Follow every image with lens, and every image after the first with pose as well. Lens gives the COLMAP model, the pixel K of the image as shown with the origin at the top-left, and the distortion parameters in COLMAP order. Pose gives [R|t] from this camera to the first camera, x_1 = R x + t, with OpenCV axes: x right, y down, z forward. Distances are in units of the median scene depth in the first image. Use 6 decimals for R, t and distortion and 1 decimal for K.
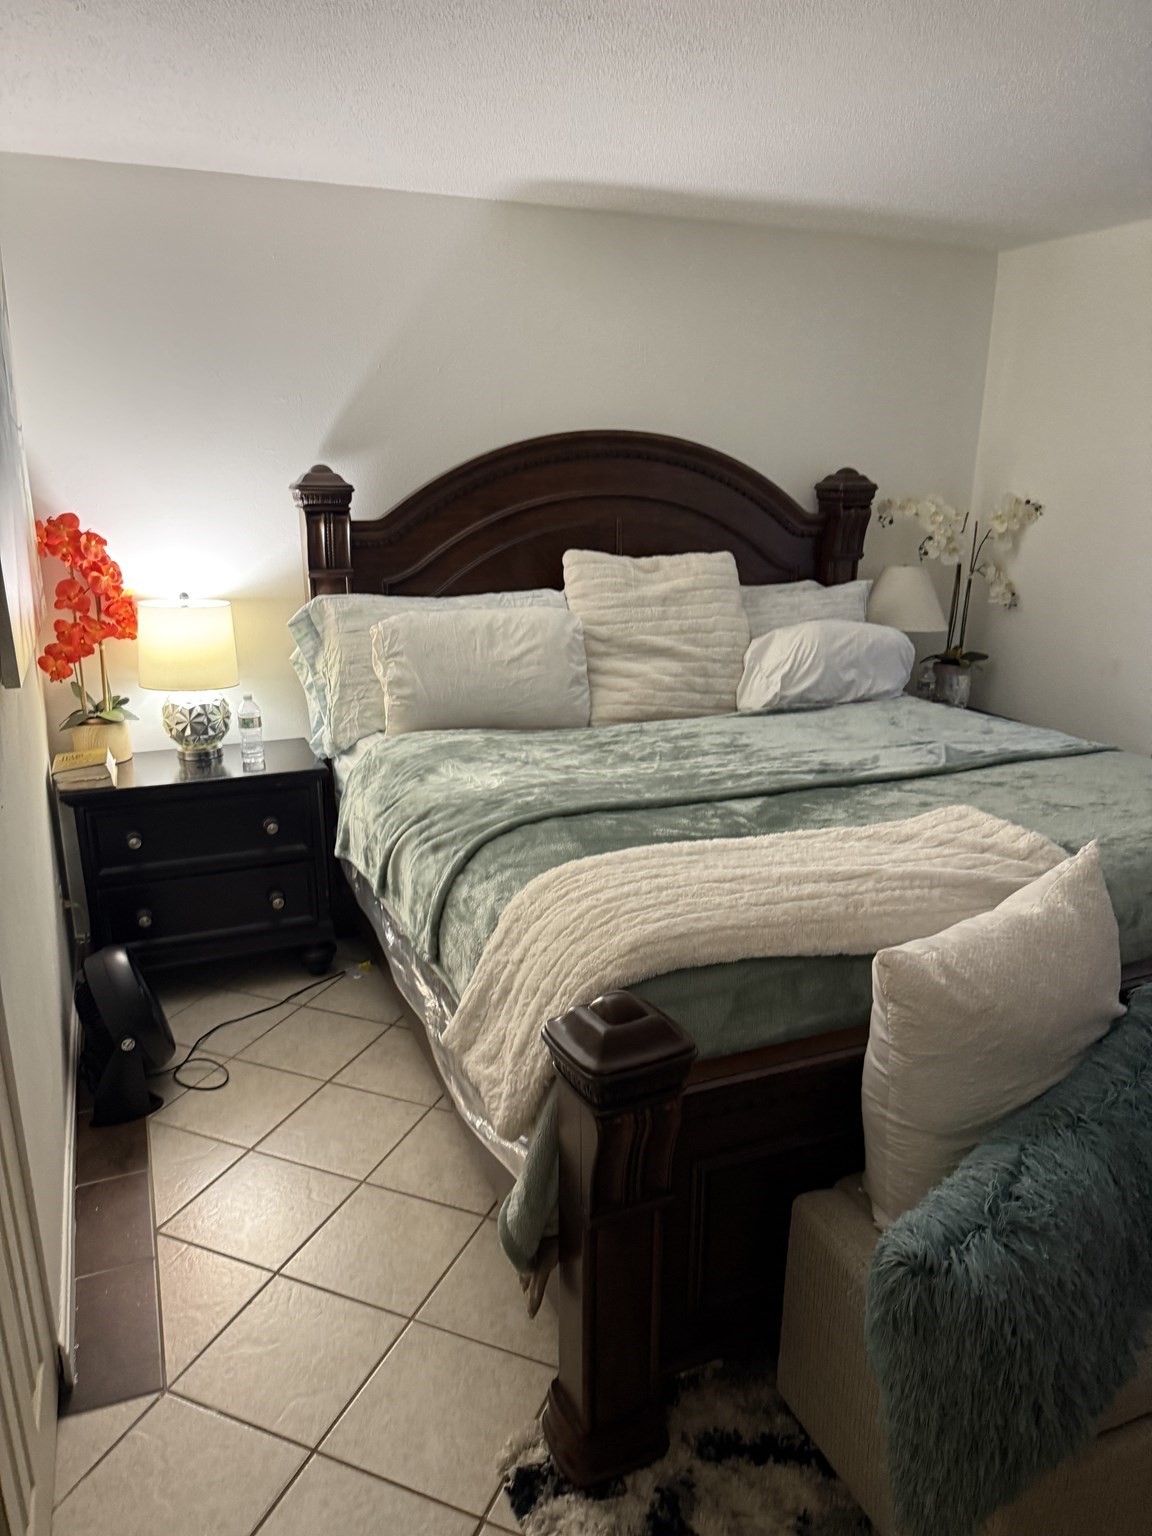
lens RADIAL K [[1108.2, 0, 579.9], [0, 1108.2, 766.6], [0, 0, 1]] dist [0.084887, -0.155883]
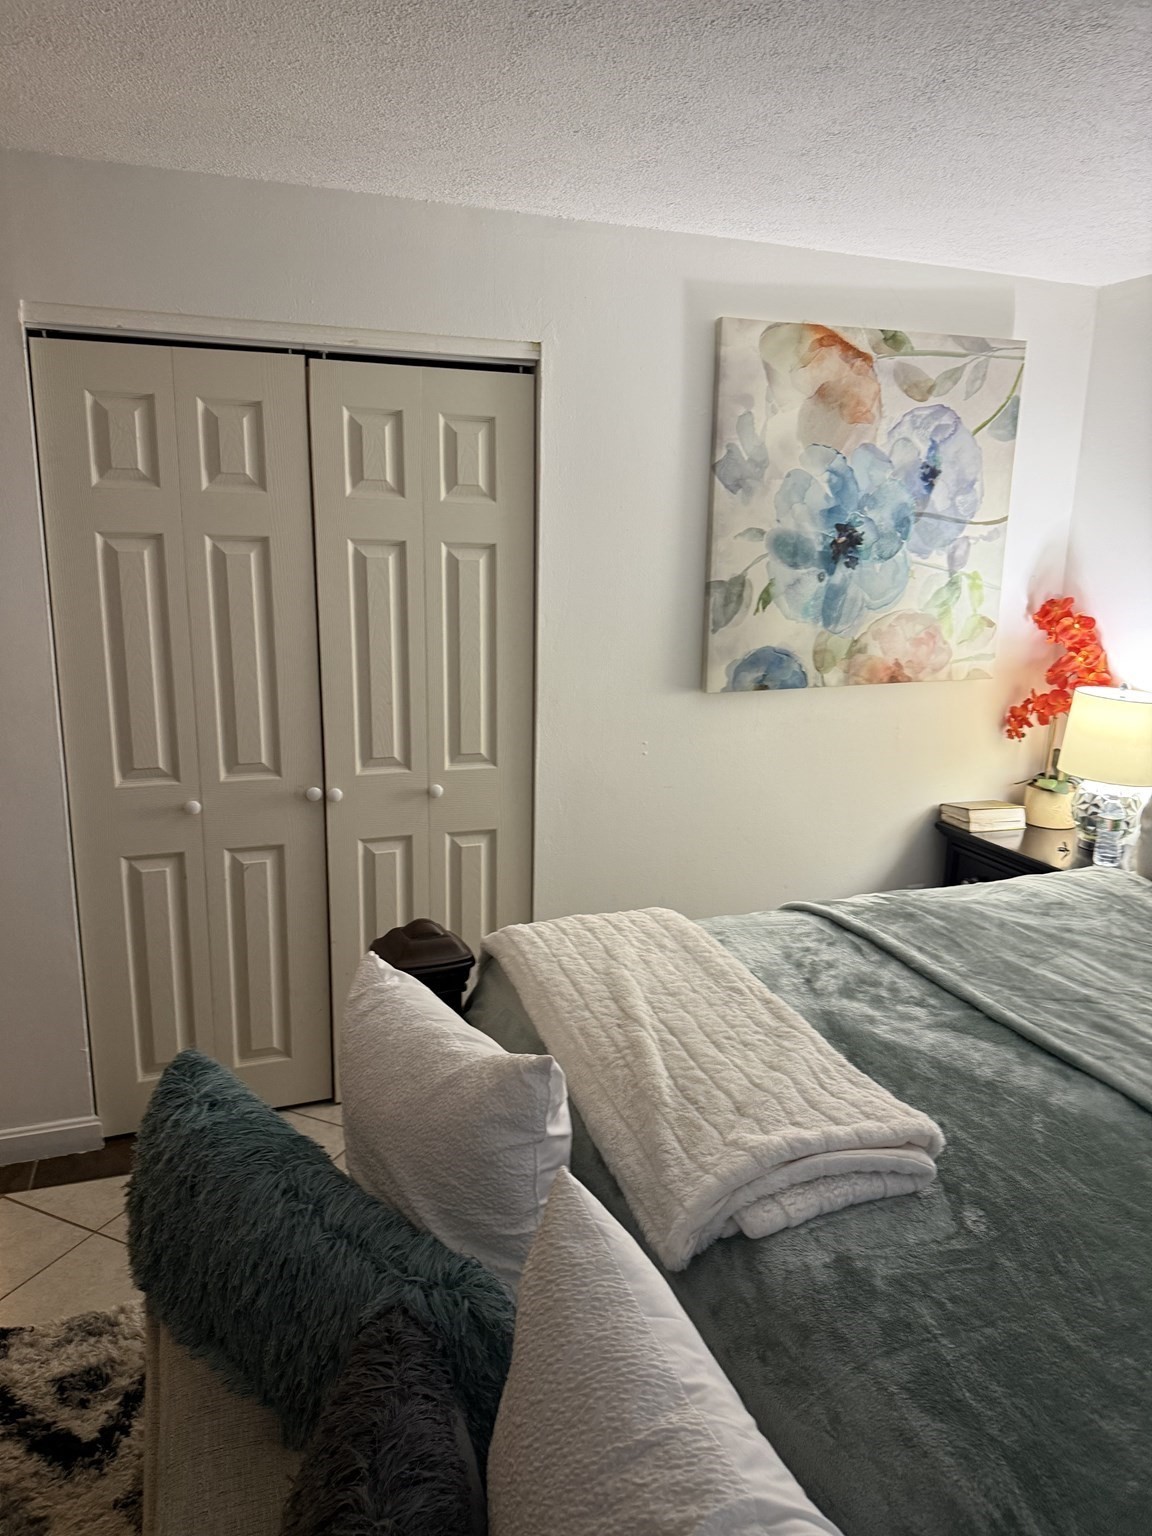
lens RADIAL K [[1108.2, 0, 579.9], [0, 1108.2, 766.6], [0, 0, 1]] dist [0.084887, -0.155883]
pose [[-0.045054, 0.212686, -0.976081, 1.115431], [-0.289999, 0.932214, 0.216513, -0.278572], [0.955966, 0.292817, 0.019679, 0.906569]]
